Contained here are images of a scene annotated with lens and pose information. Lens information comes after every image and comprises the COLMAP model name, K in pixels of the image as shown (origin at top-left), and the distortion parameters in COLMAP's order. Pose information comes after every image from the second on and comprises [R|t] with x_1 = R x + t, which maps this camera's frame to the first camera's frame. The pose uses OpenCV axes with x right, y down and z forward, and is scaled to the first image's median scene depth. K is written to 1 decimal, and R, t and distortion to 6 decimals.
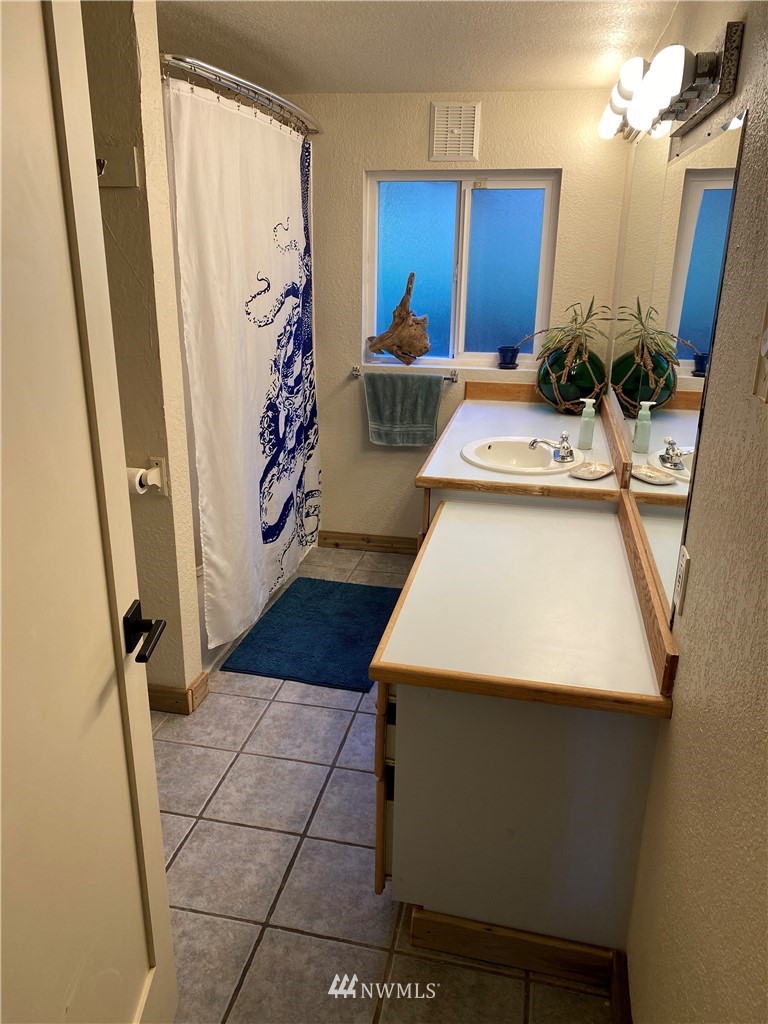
lens RADIAL K [[785.4, 0, 386.1], [0, 785.4, 503.9], [0, 0, 1]] dist [0.023488, -0.017230]
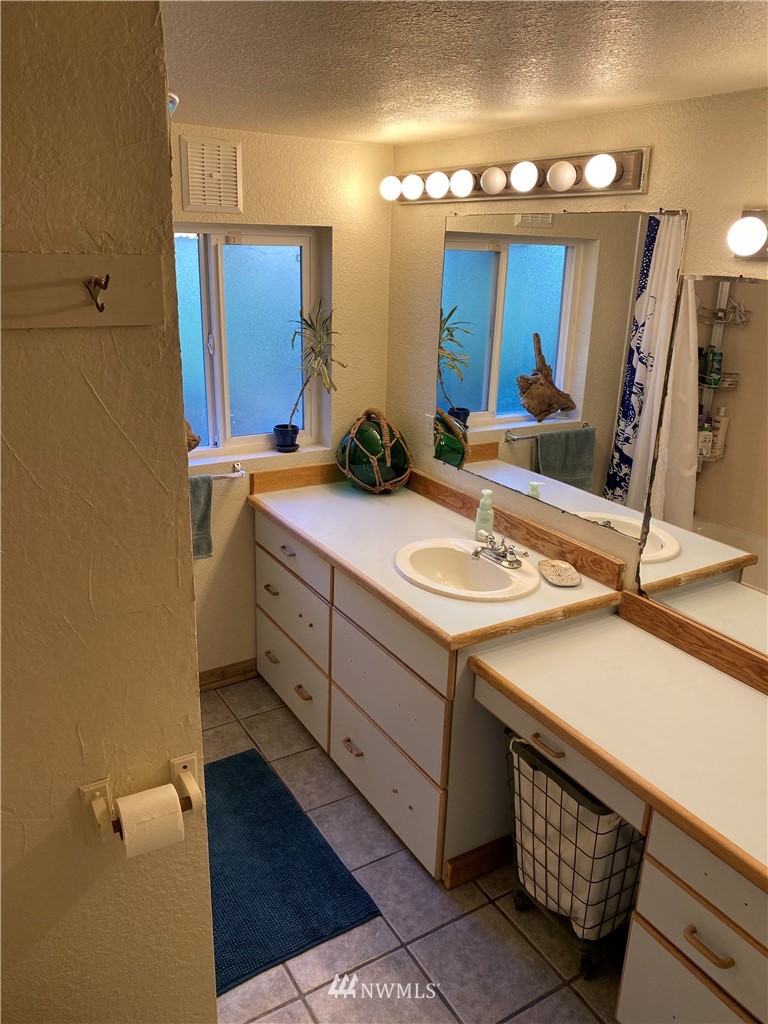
lens RADIAL K [[785.4, 0, 380.5], [0, 785.4, 510.5], [0, 0, 1]] dist [0.023488, -0.017230]
pose [[0.735759, -0.218275, 0.641105, -0.486508], [0.204433, 0.974061, 0.097020, -0.248066], [-0.645652, 0.059679, 0.761296, 0.410179]]
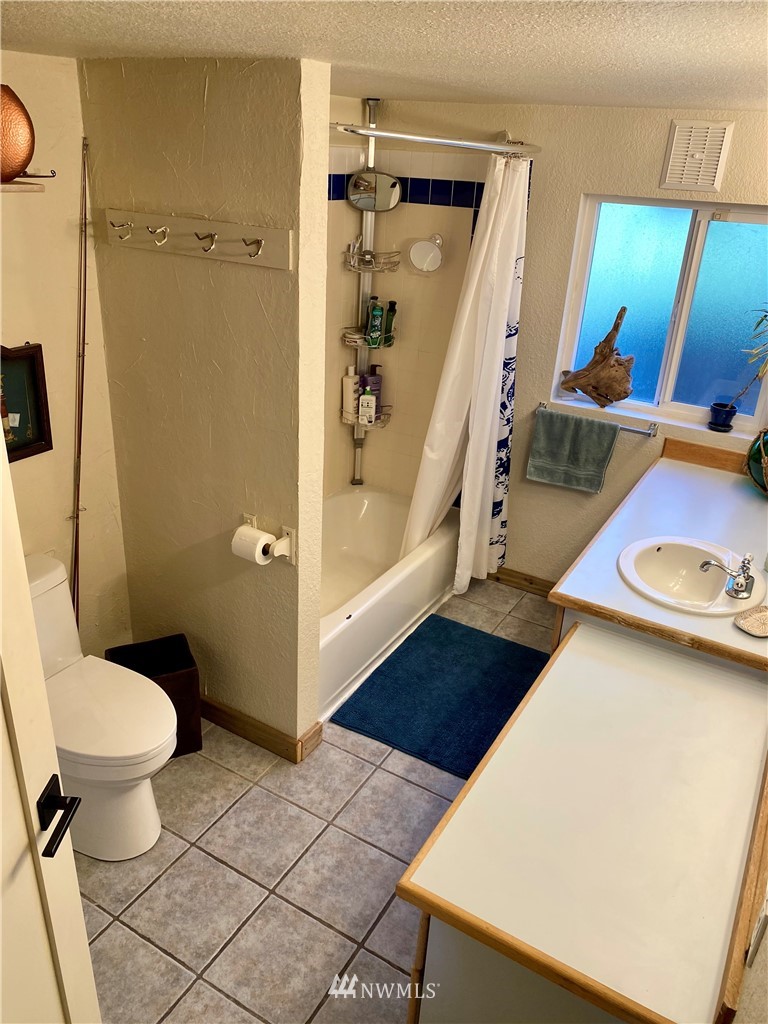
lens RADIAL K [[785.4, 0, 371.4], [0, 785.4, 507.2], [0, 0, 1]] dist [0.023488, -0.017230]
pose [[0.942536, 0.164434, -0.290838, 0.088687], [-0.135234, 0.983769, 0.117943, -0.202388], [0.305512, -0.071834, 0.949475, 0.078739]]
